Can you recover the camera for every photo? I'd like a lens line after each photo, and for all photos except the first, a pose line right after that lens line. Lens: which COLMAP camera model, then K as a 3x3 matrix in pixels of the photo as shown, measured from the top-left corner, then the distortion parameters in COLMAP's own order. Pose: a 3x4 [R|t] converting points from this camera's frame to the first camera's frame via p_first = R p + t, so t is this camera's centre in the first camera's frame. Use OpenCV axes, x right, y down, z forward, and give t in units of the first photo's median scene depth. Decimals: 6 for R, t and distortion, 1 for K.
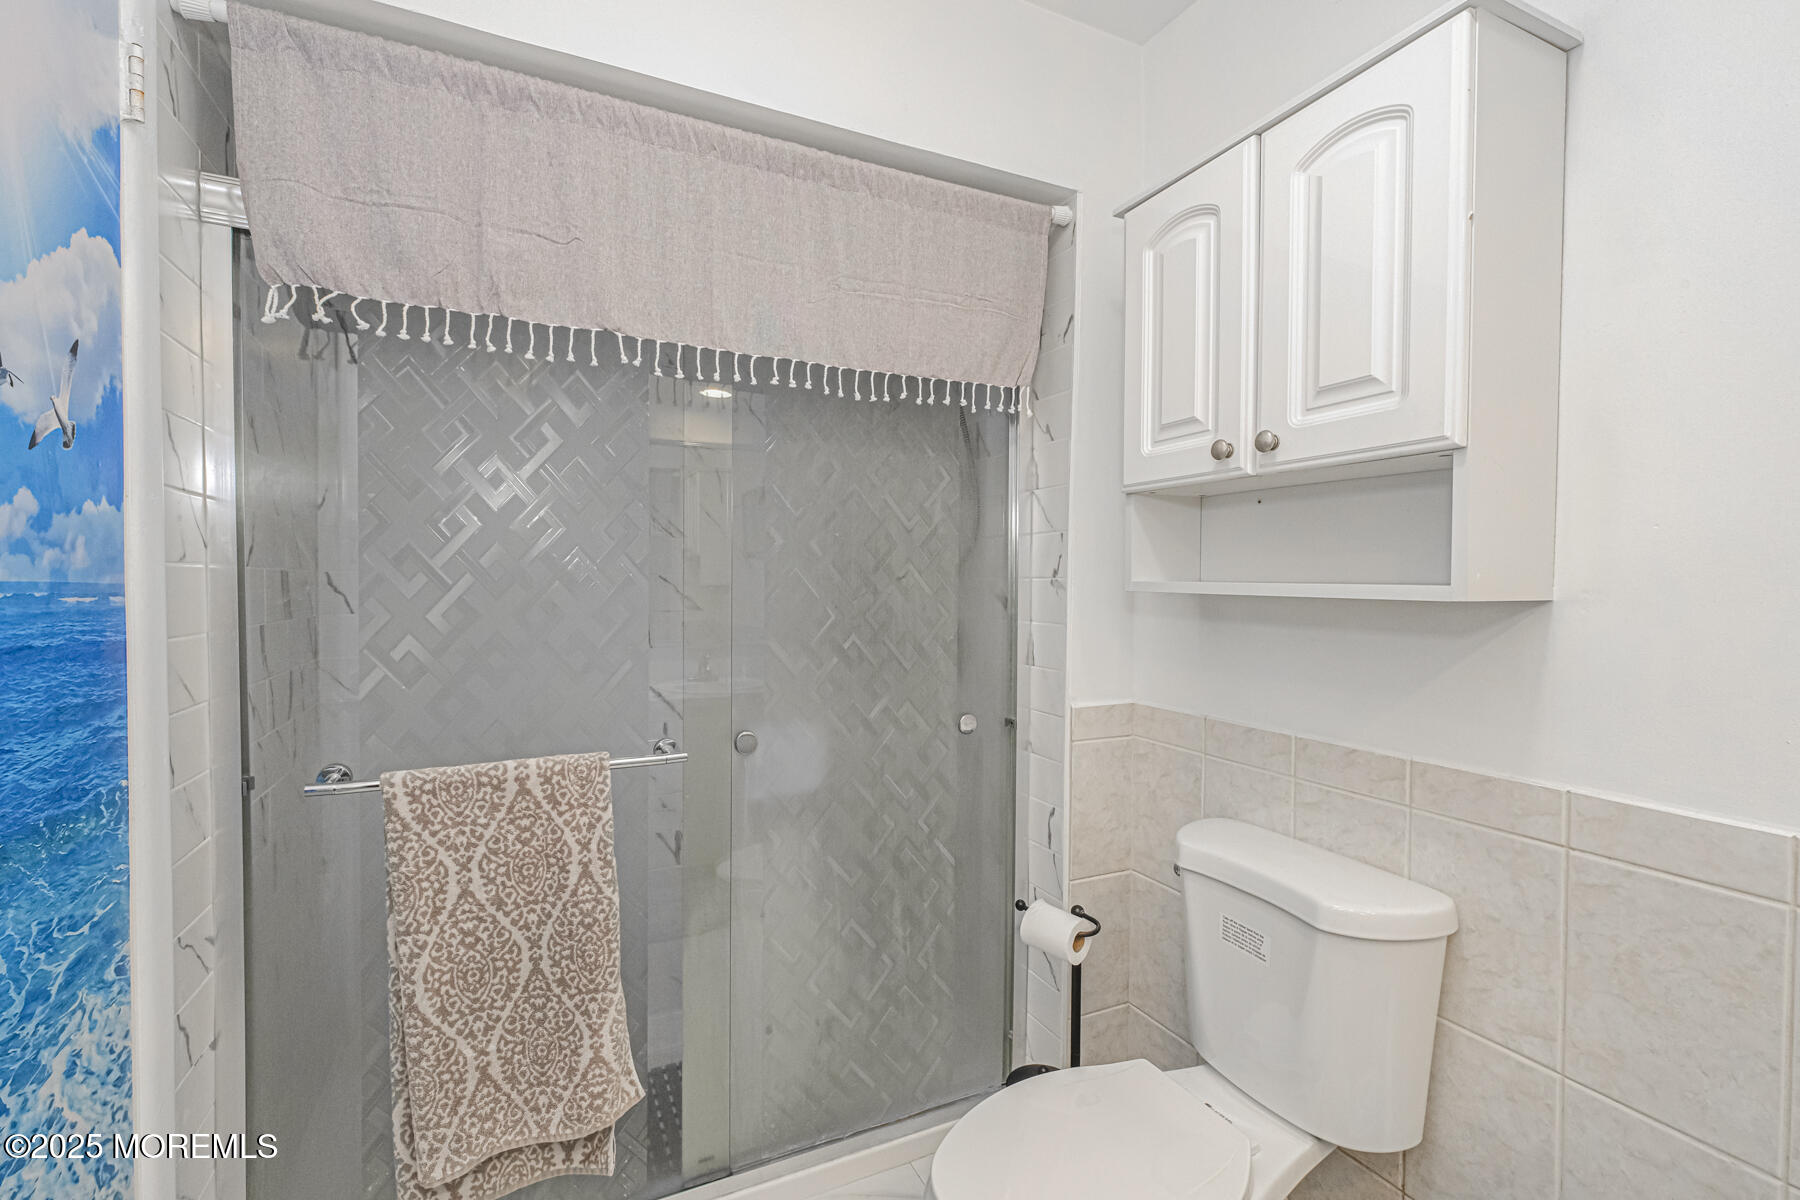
lens RADIAL K [[786.4, 0, 901.7], [0, 786.4, 593.1], [0, 0, 1]] dist [-0.000832, -0.001532]
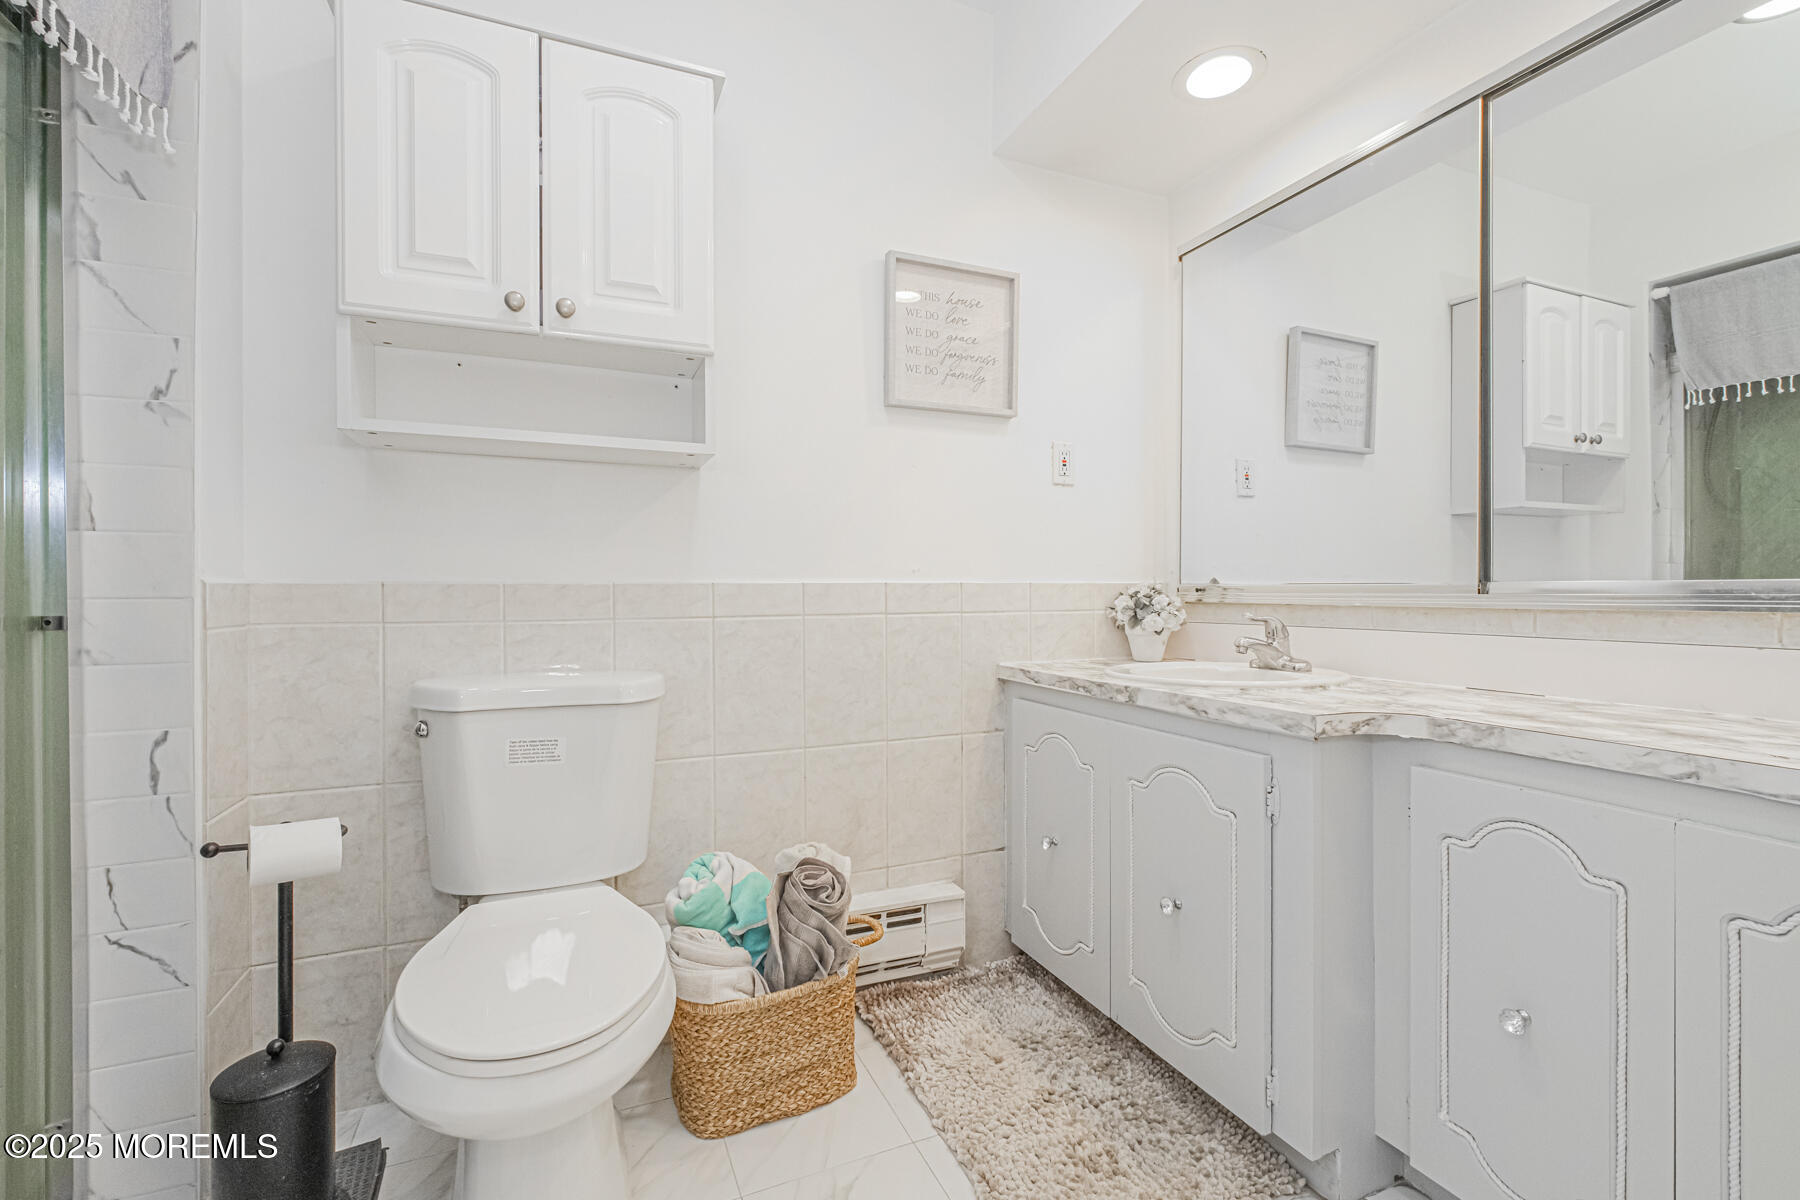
lens RADIAL K [[786.4, 0, 901.7], [0, 786.4, 593.1], [0, 0, 1]] dist [-0.000832, -0.001532]
pose [[0.031943, -0.008589, 0.999453, -0.572468], [0.023105, 0.999702, 0.007853, 0.192767], [-0.999223, 0.022842, 0.032132, 0.390298]]
